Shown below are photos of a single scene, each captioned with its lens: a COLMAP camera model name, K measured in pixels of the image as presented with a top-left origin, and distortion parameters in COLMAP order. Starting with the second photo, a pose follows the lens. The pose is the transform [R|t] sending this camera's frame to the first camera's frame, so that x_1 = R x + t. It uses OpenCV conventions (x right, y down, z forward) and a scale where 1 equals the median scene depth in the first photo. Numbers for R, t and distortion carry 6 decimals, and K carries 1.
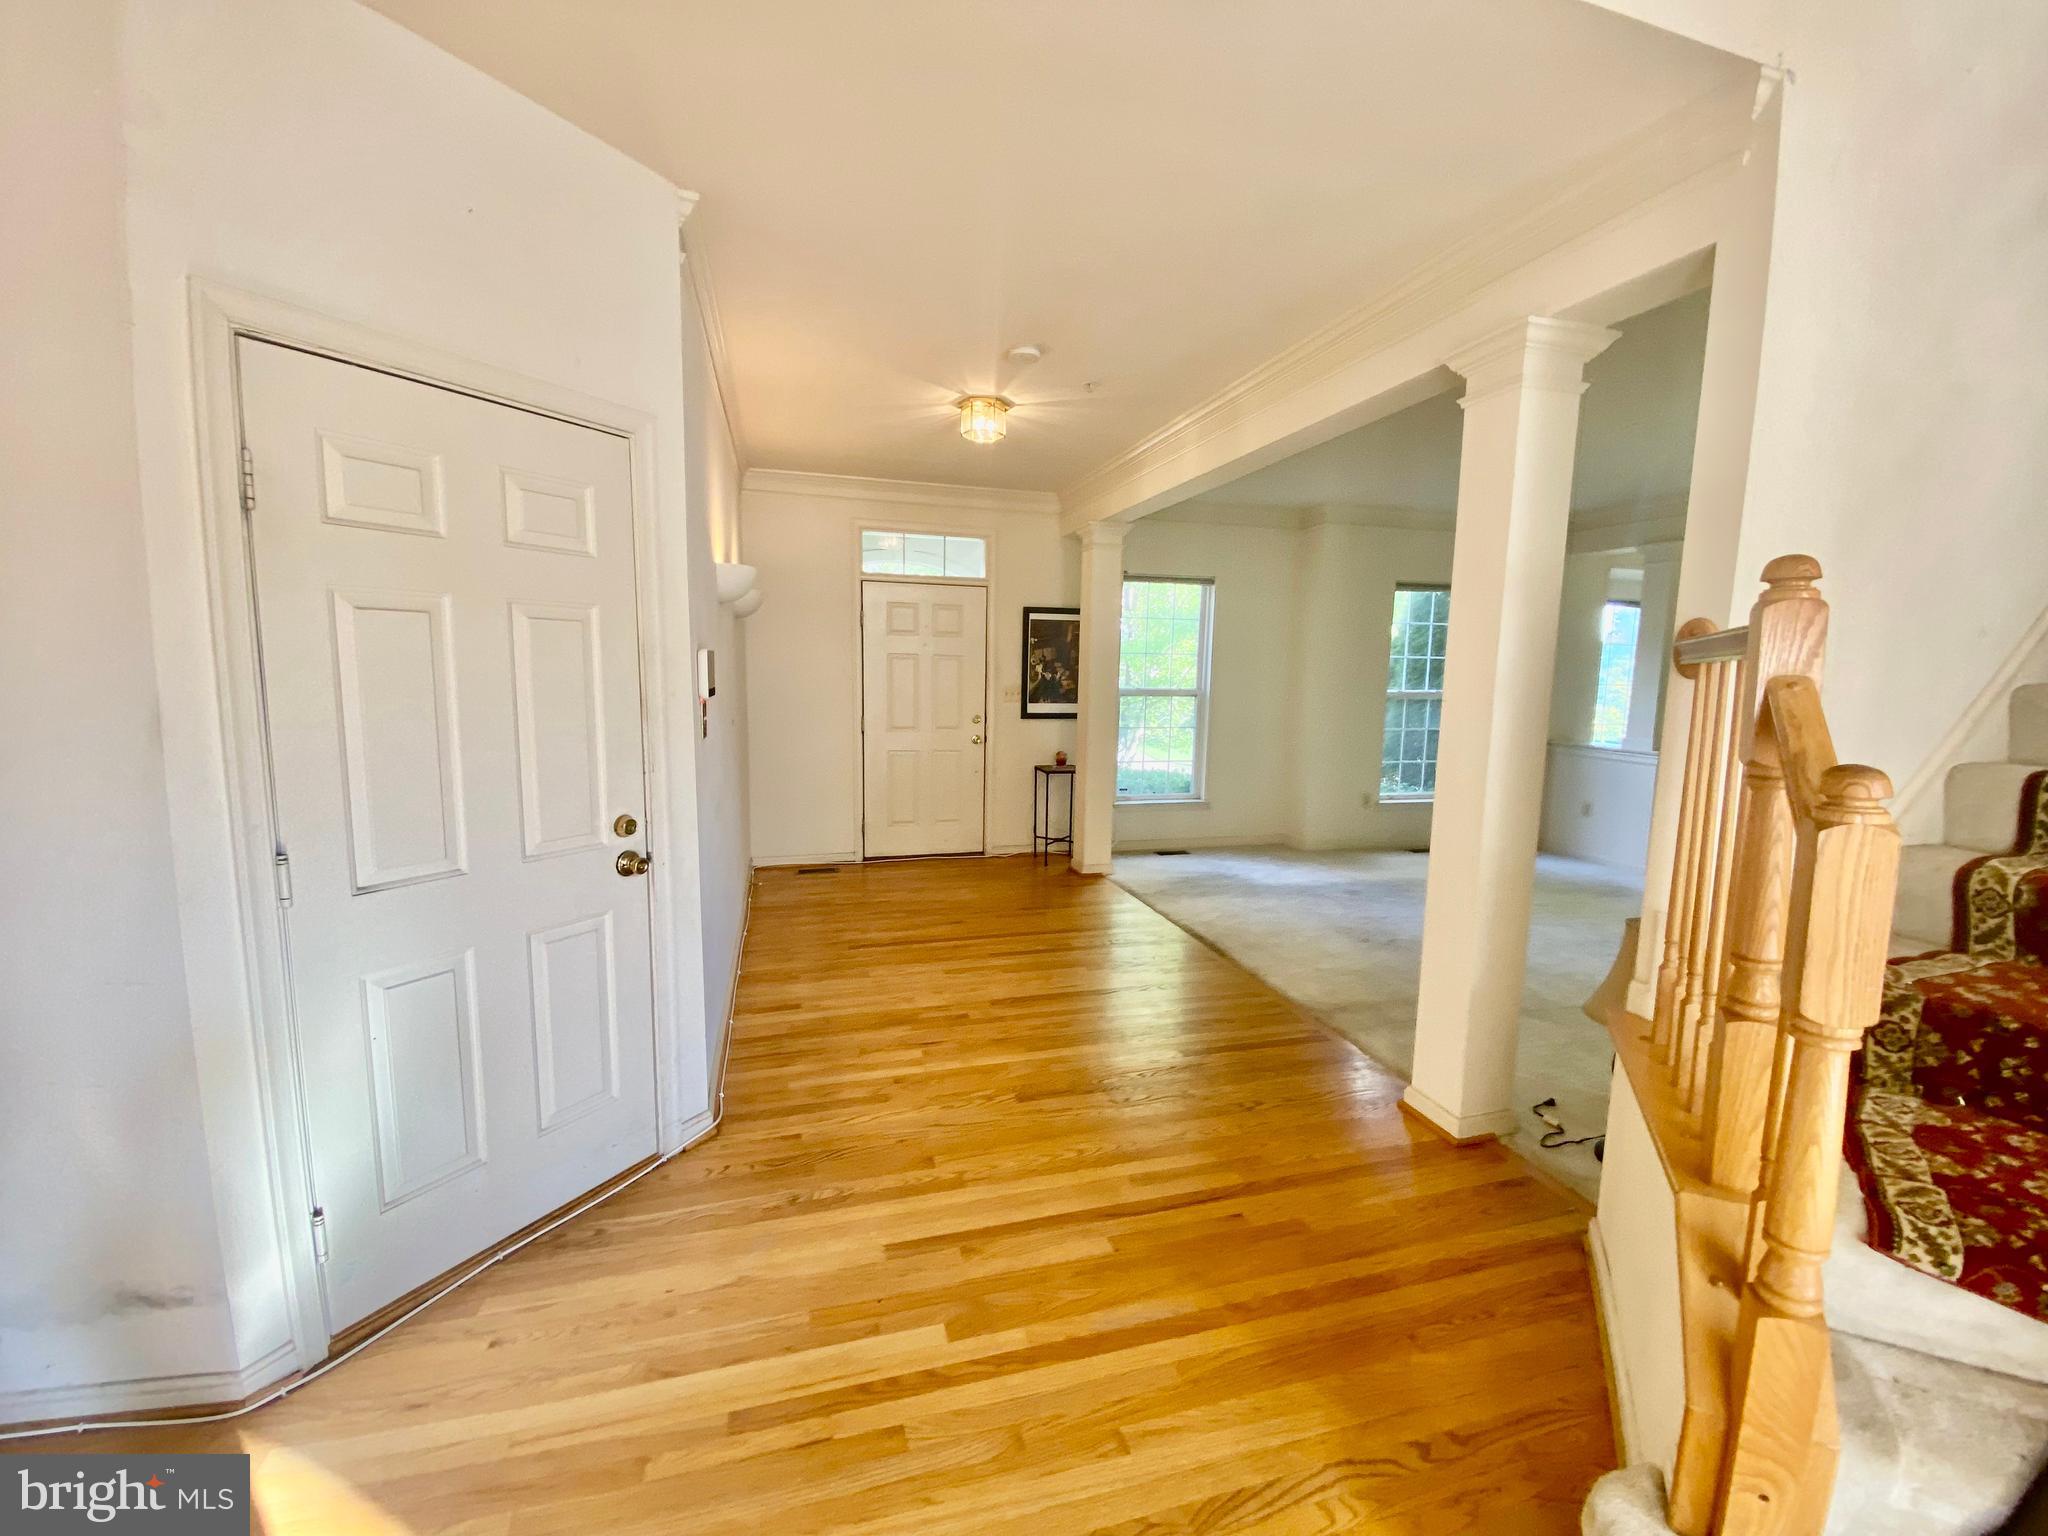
lens RADIAL K [[831.1, 0, 1024.7], [0, 831.1, 777.5], [0, 0, 1]] dist [0.017165, -0.018669]
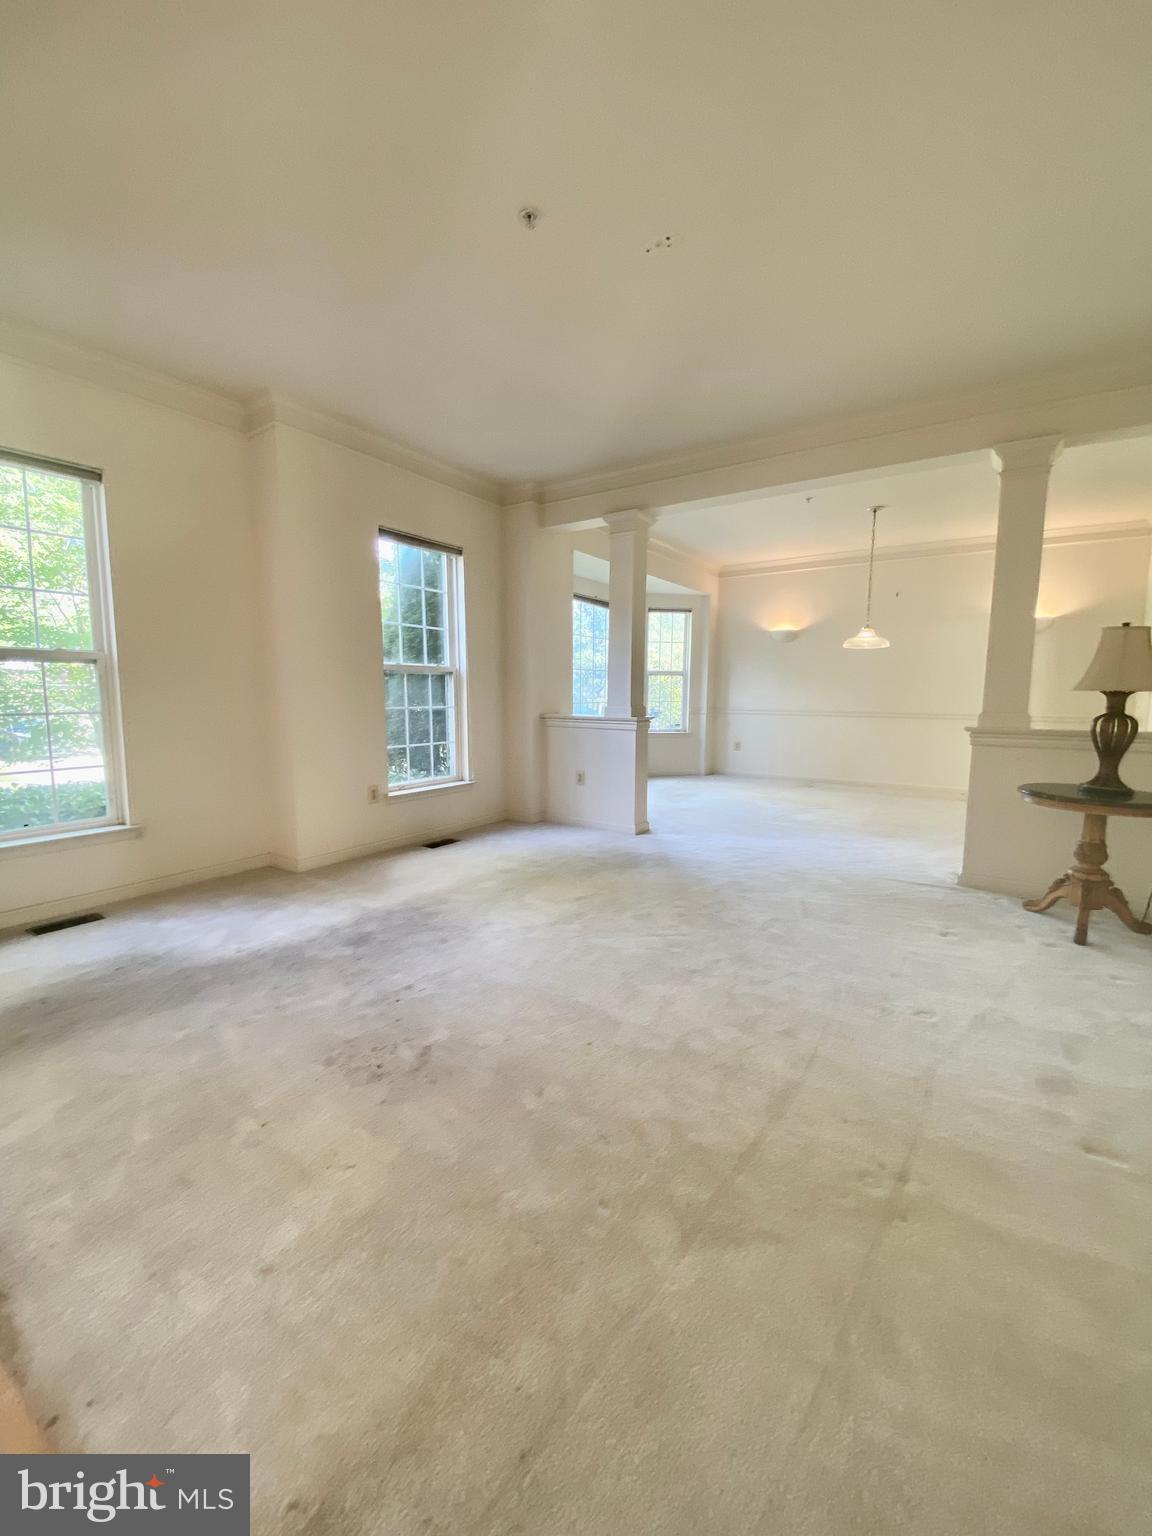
lens RADIAL K [[628.9, 0, 573.0], [0, 628.9, 763.8], [0, 0, 1]] dist [0.065972, -0.037460]
pose [[0.774943, -0.092829, 0.625177, 0.170616], [0.097119, 0.994897, 0.027341, -0.001365], [-0.624525, 0.039529, 0.780004, 0.378094]]
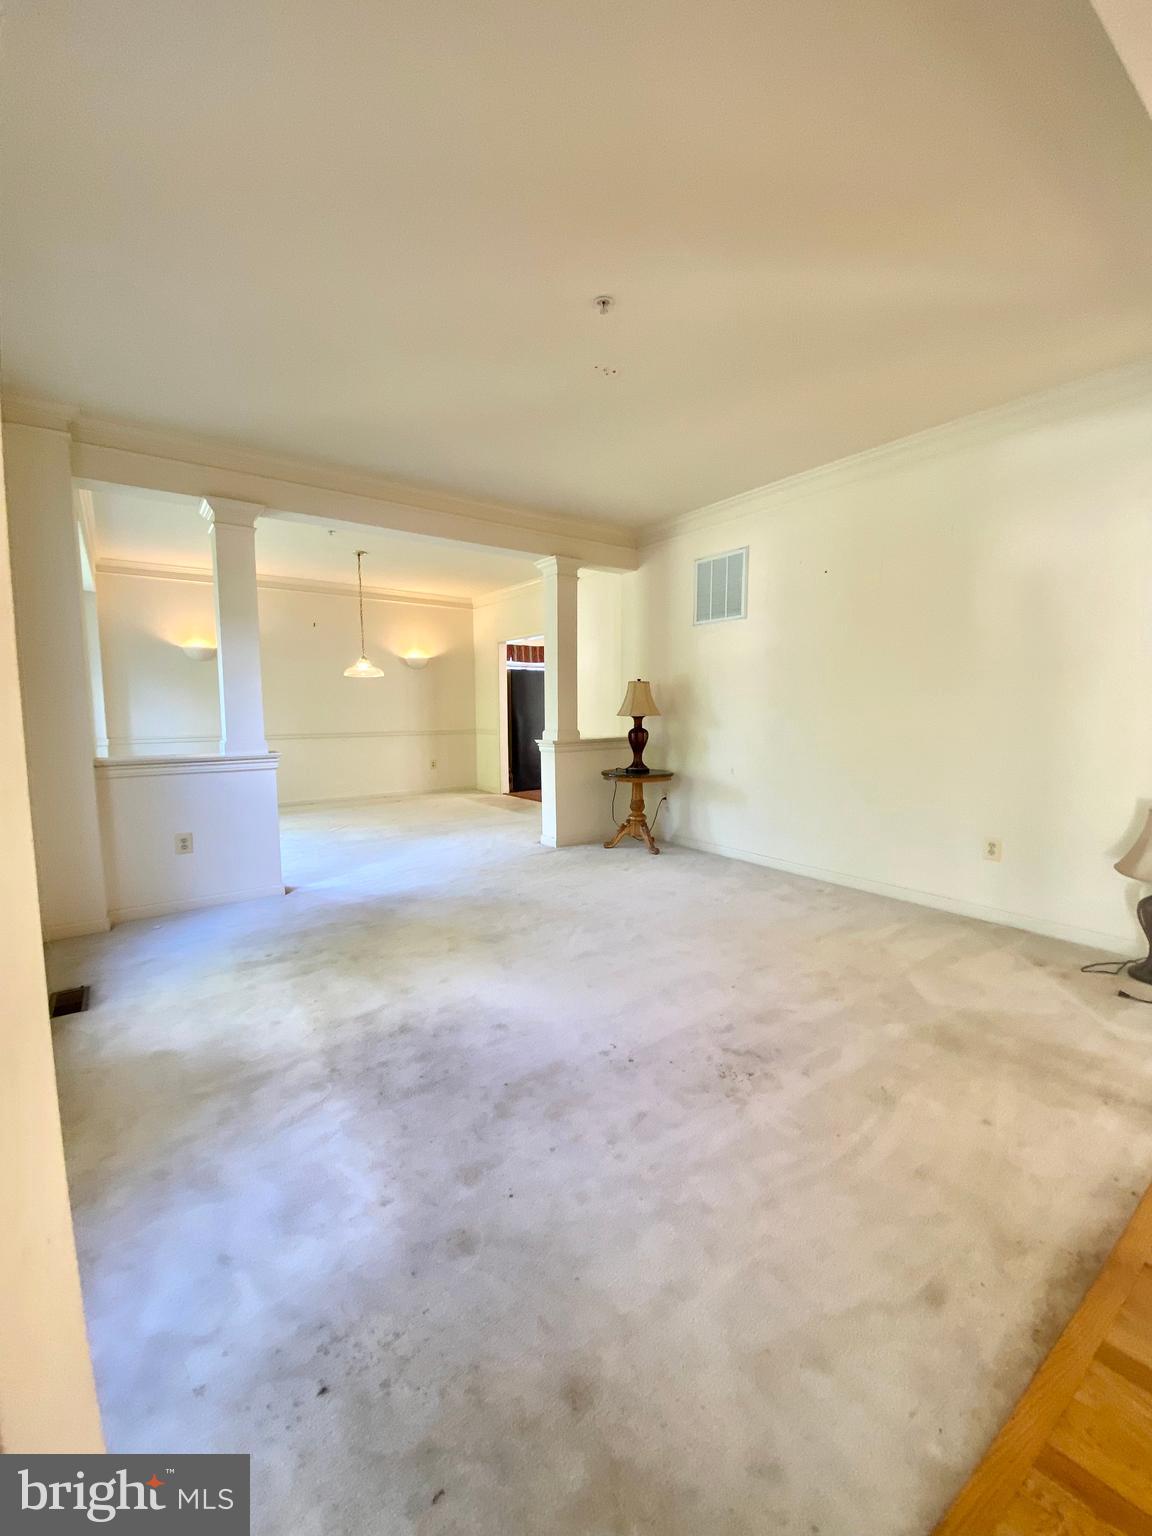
lens RADIAL K [[623.3, 0, 571.7], [0, 623.3, 767.2], [0, 0, 1]] dist [0.017165, -0.018669]
pose [[-0.332845, -0.112707, 0.936222, 0.037668], [0.125514, 0.978702, 0.162444, -0.071821], [-0.934591, 0.171577, -0.311610, 0.797198]]
